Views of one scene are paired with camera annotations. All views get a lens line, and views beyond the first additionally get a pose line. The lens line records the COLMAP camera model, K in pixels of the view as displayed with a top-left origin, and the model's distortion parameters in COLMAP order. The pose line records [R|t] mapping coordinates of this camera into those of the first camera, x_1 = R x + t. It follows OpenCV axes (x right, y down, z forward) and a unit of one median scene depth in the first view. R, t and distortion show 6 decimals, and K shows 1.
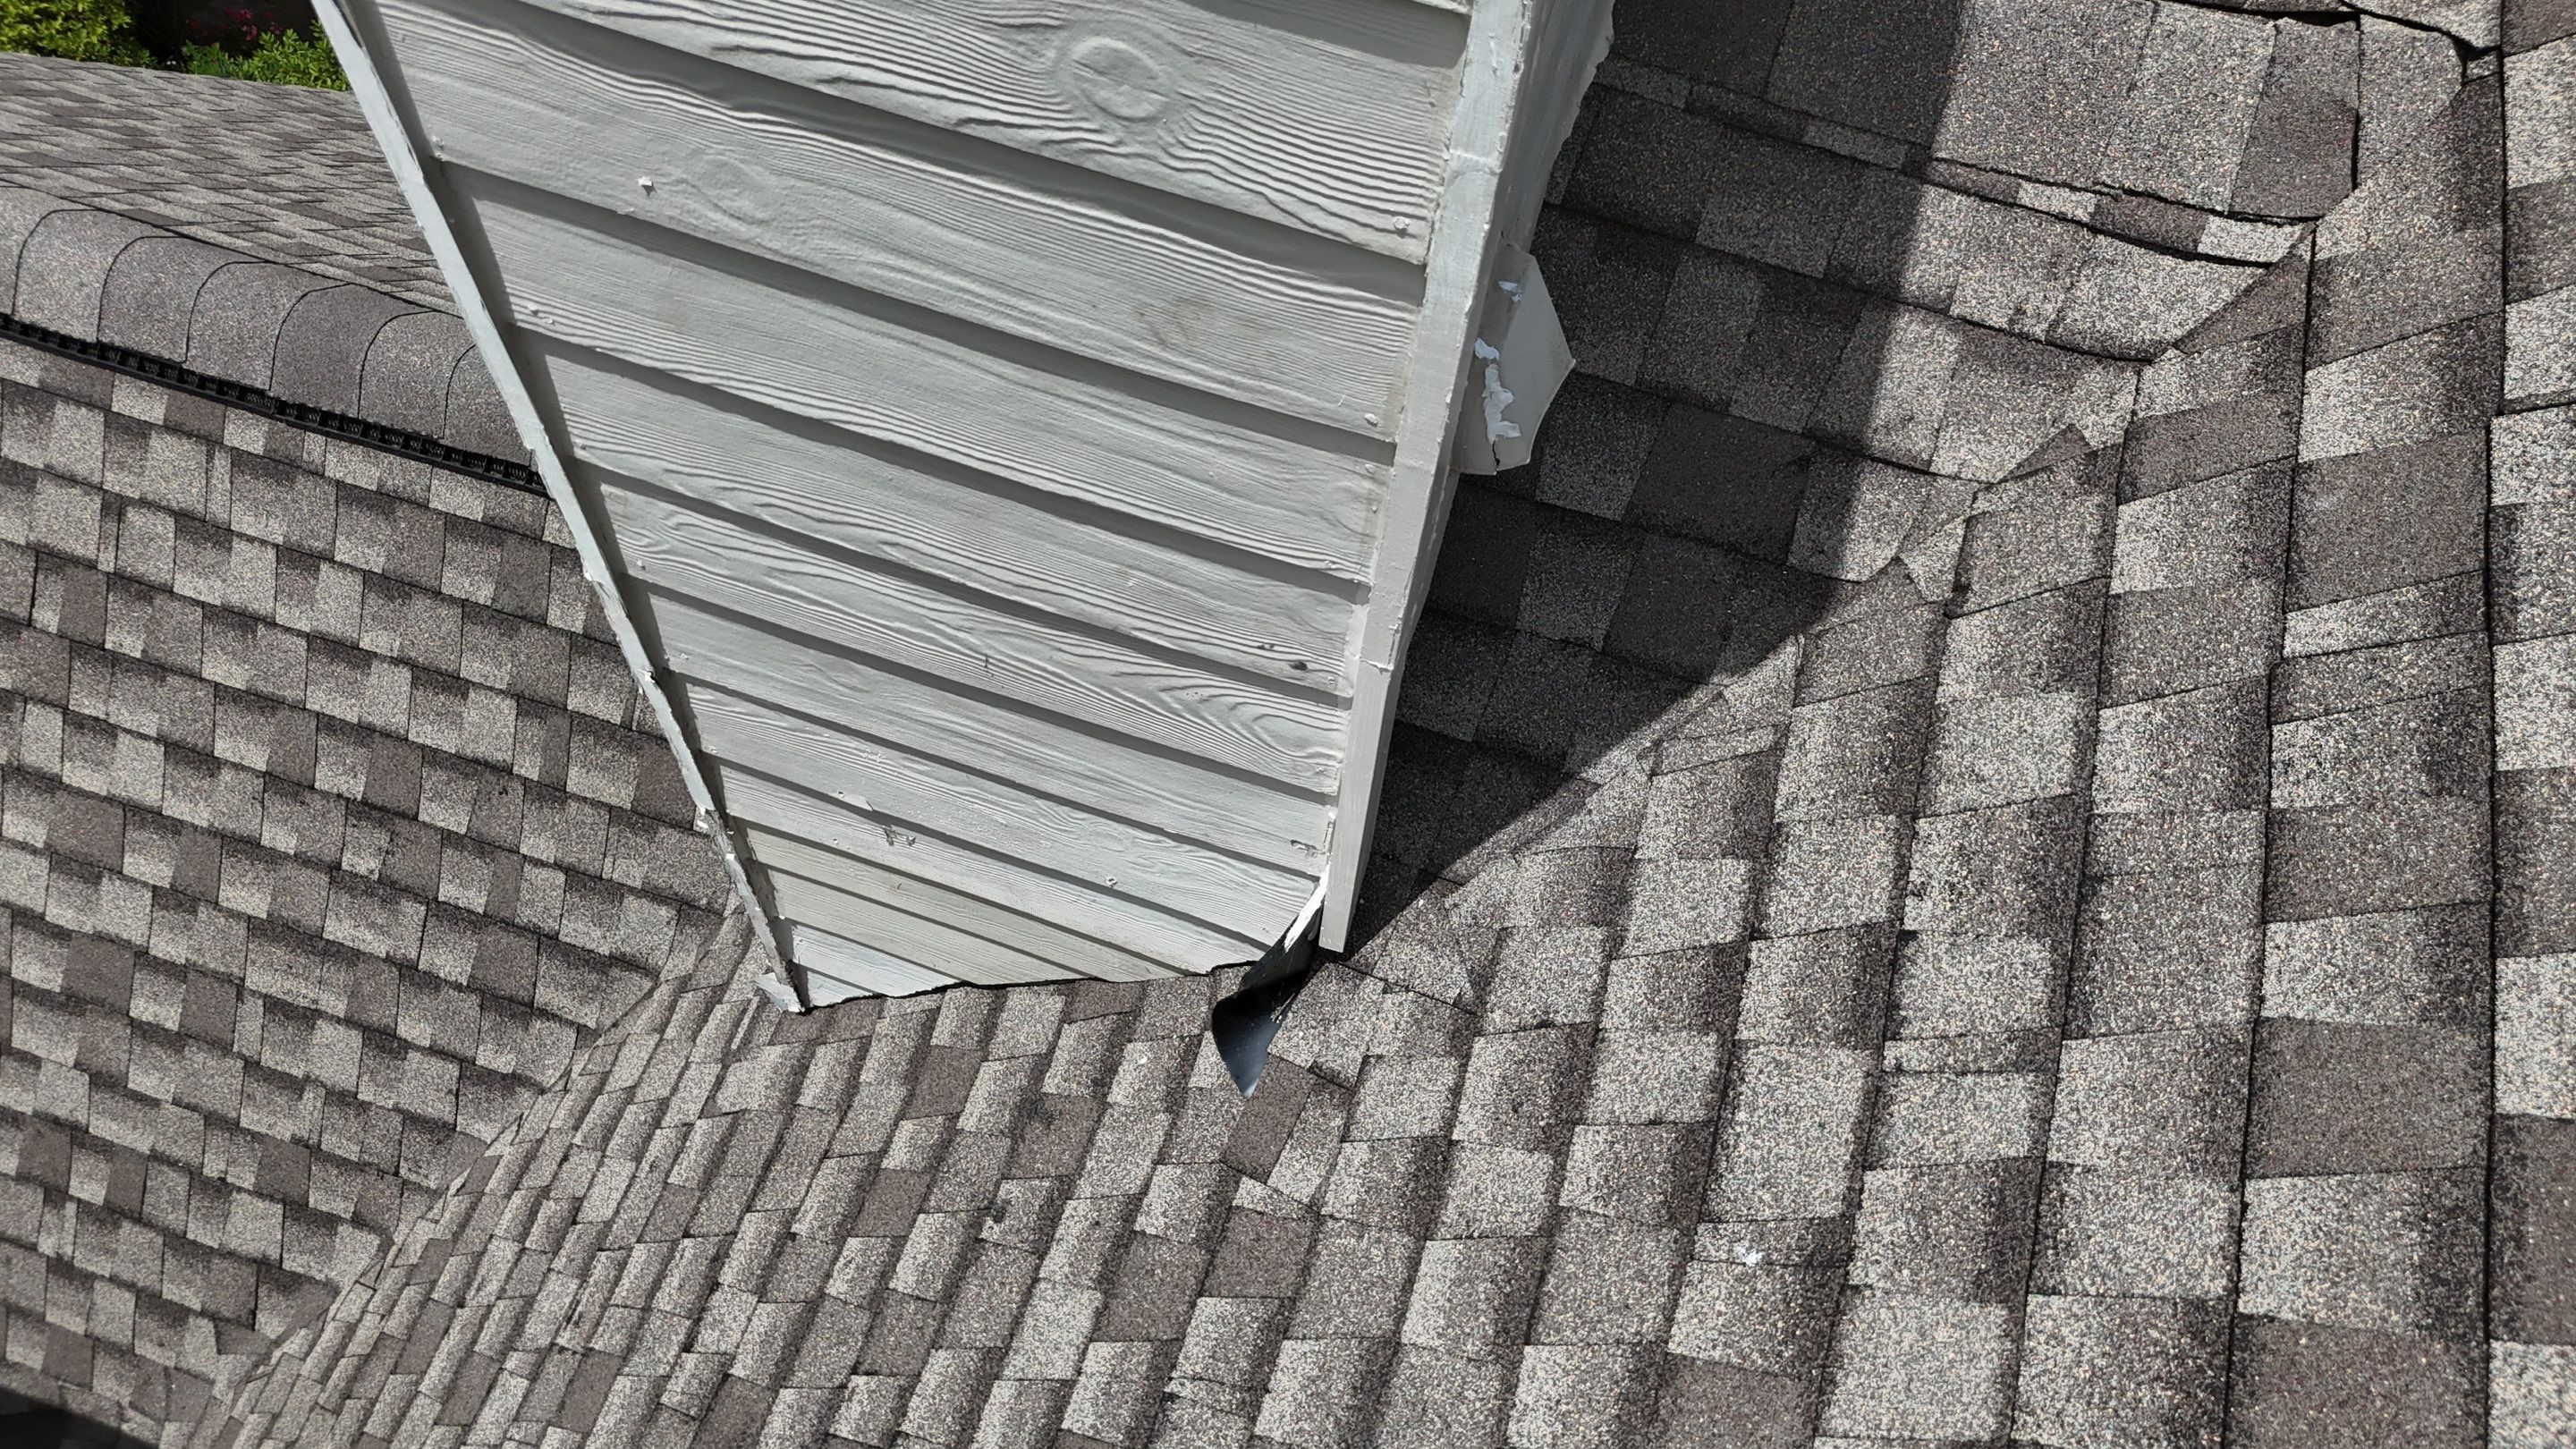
lens RADIAL K [[1882.5, 0, 1288.0], [0, 1882.5, 724.5], [0, 0, 1]] dist [0.144771, -0.173562]
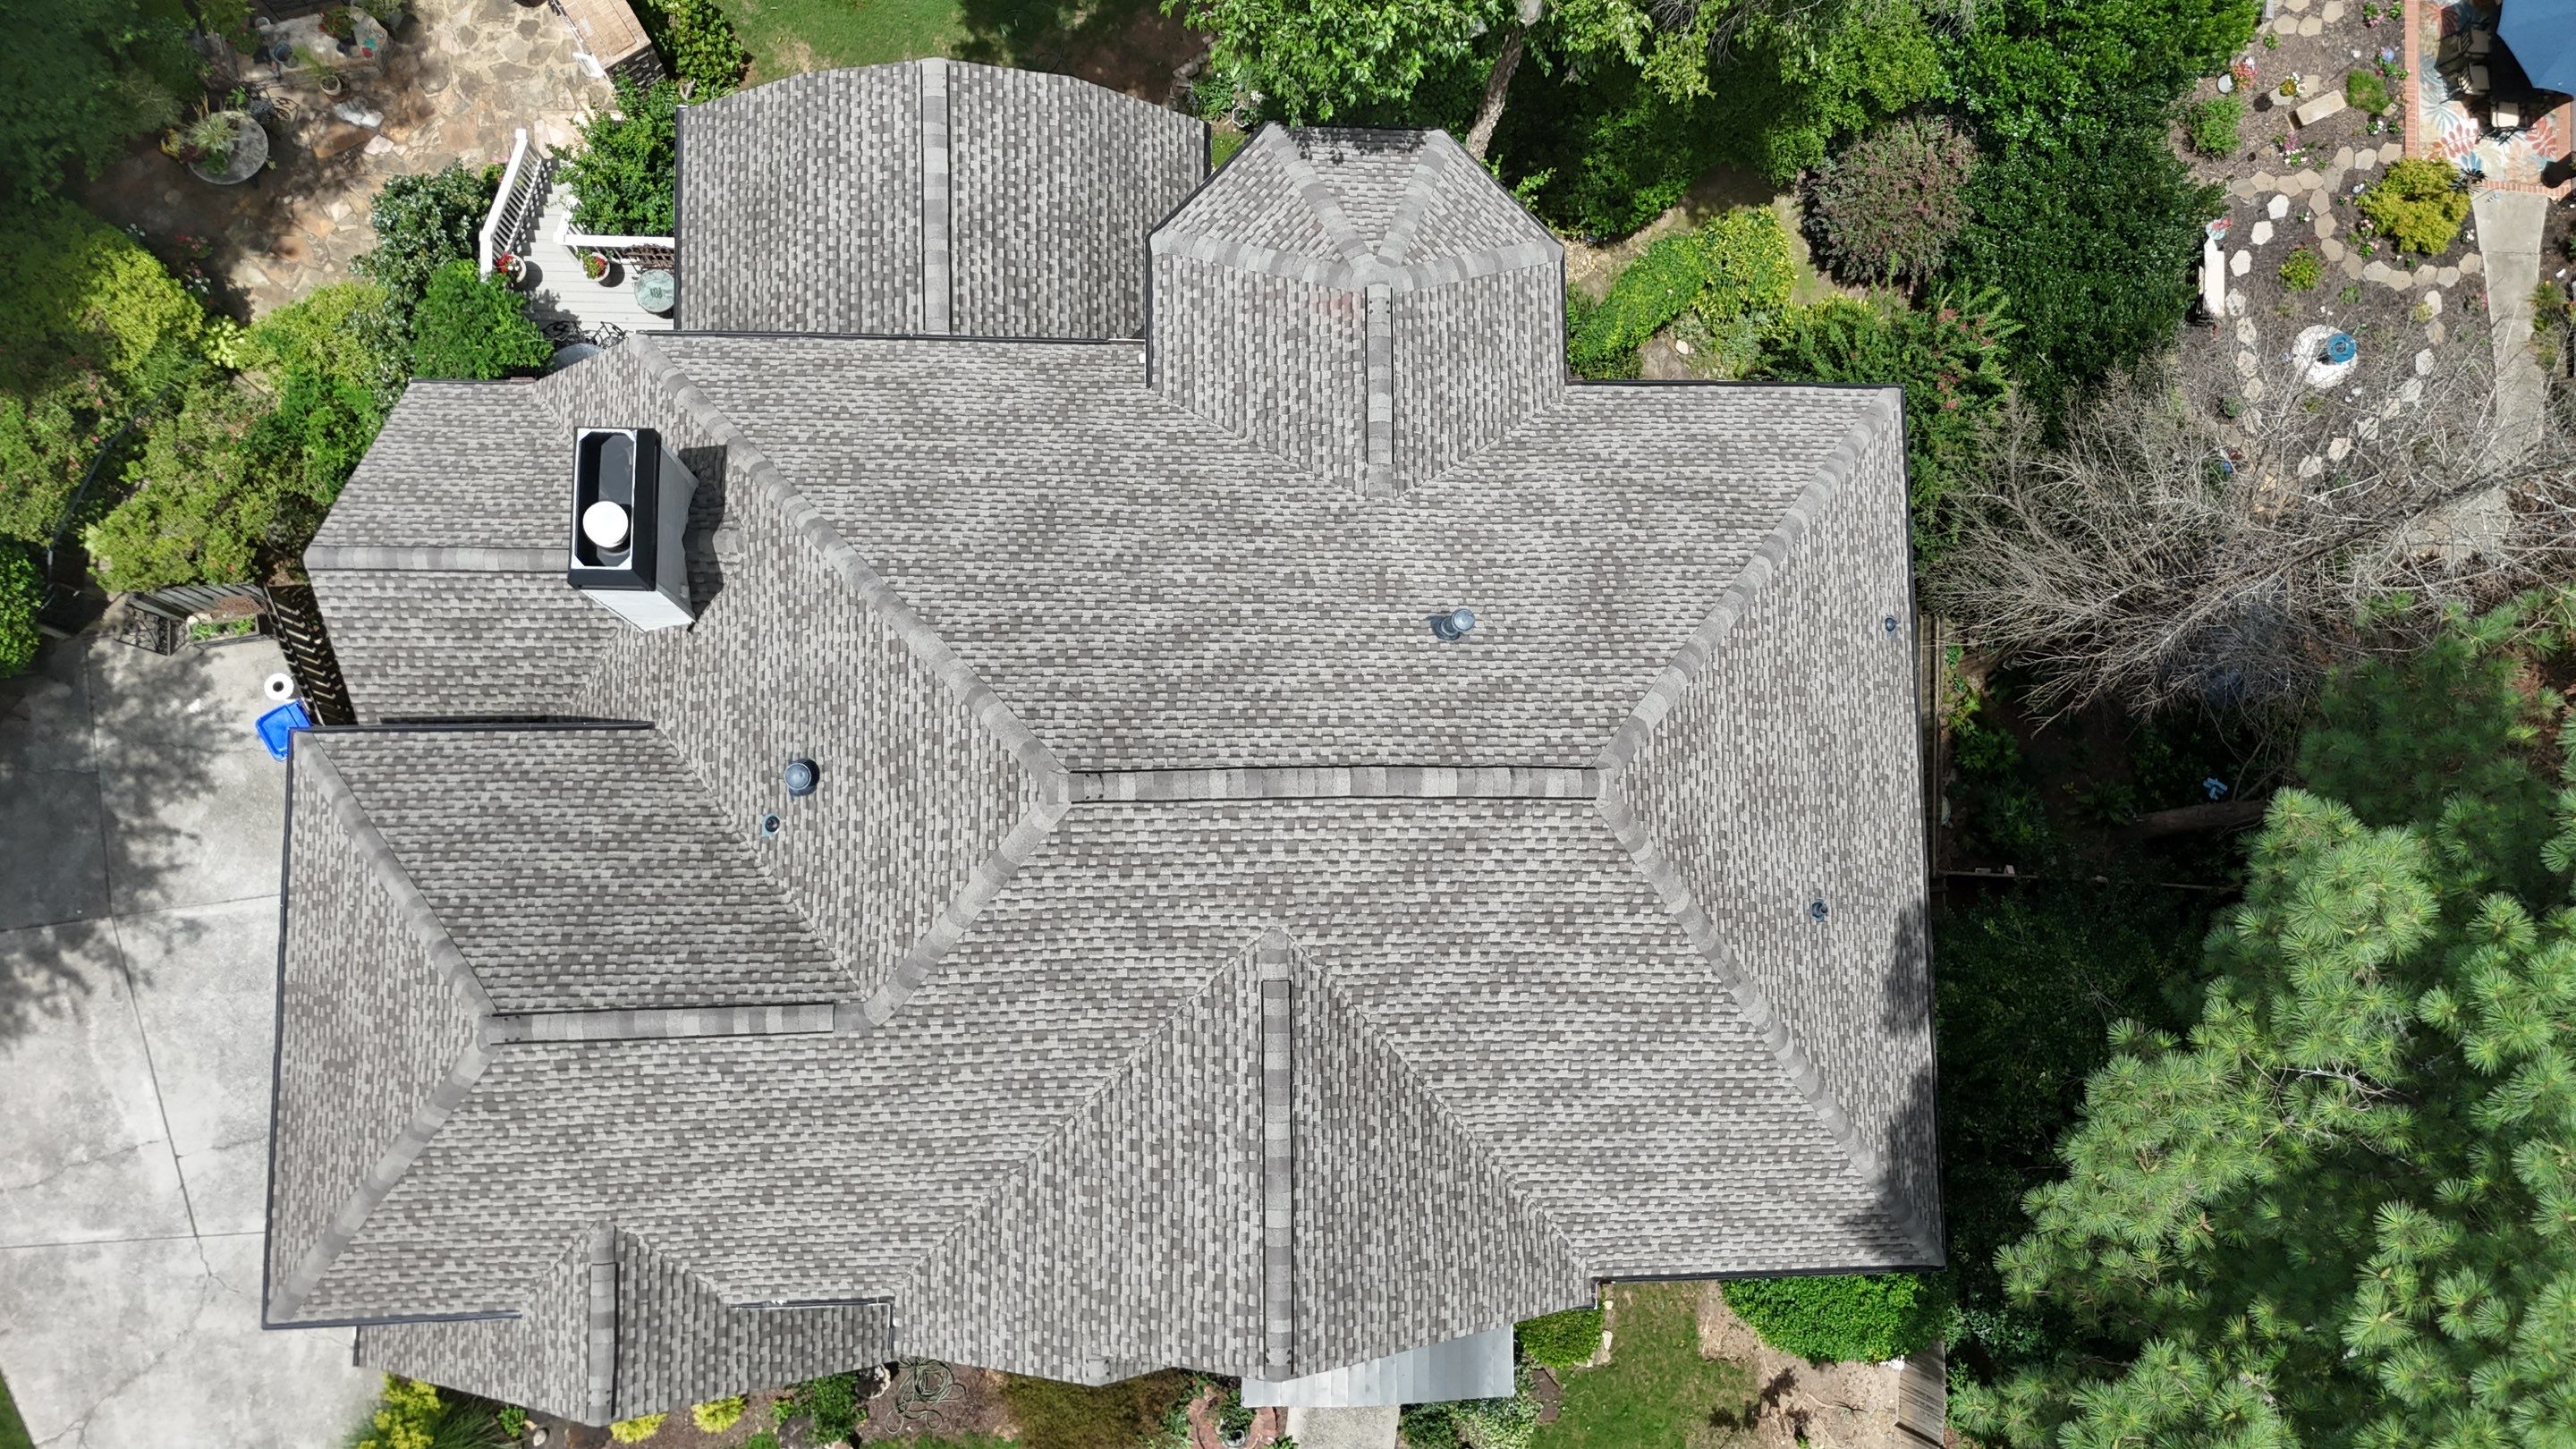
lens RADIAL K [[1882.5, 0, 1288.0], [0, 1882.5, 724.5], [0, 0, 1]] dist [0.144771, -0.173562]
pose [[0.946910, -0.312510, 0.075494, 1.281235], [0.255334, 0.873696, 0.414077, -1.736354], [-0.195362, -0.372817, 0.907106, -5.629456]]
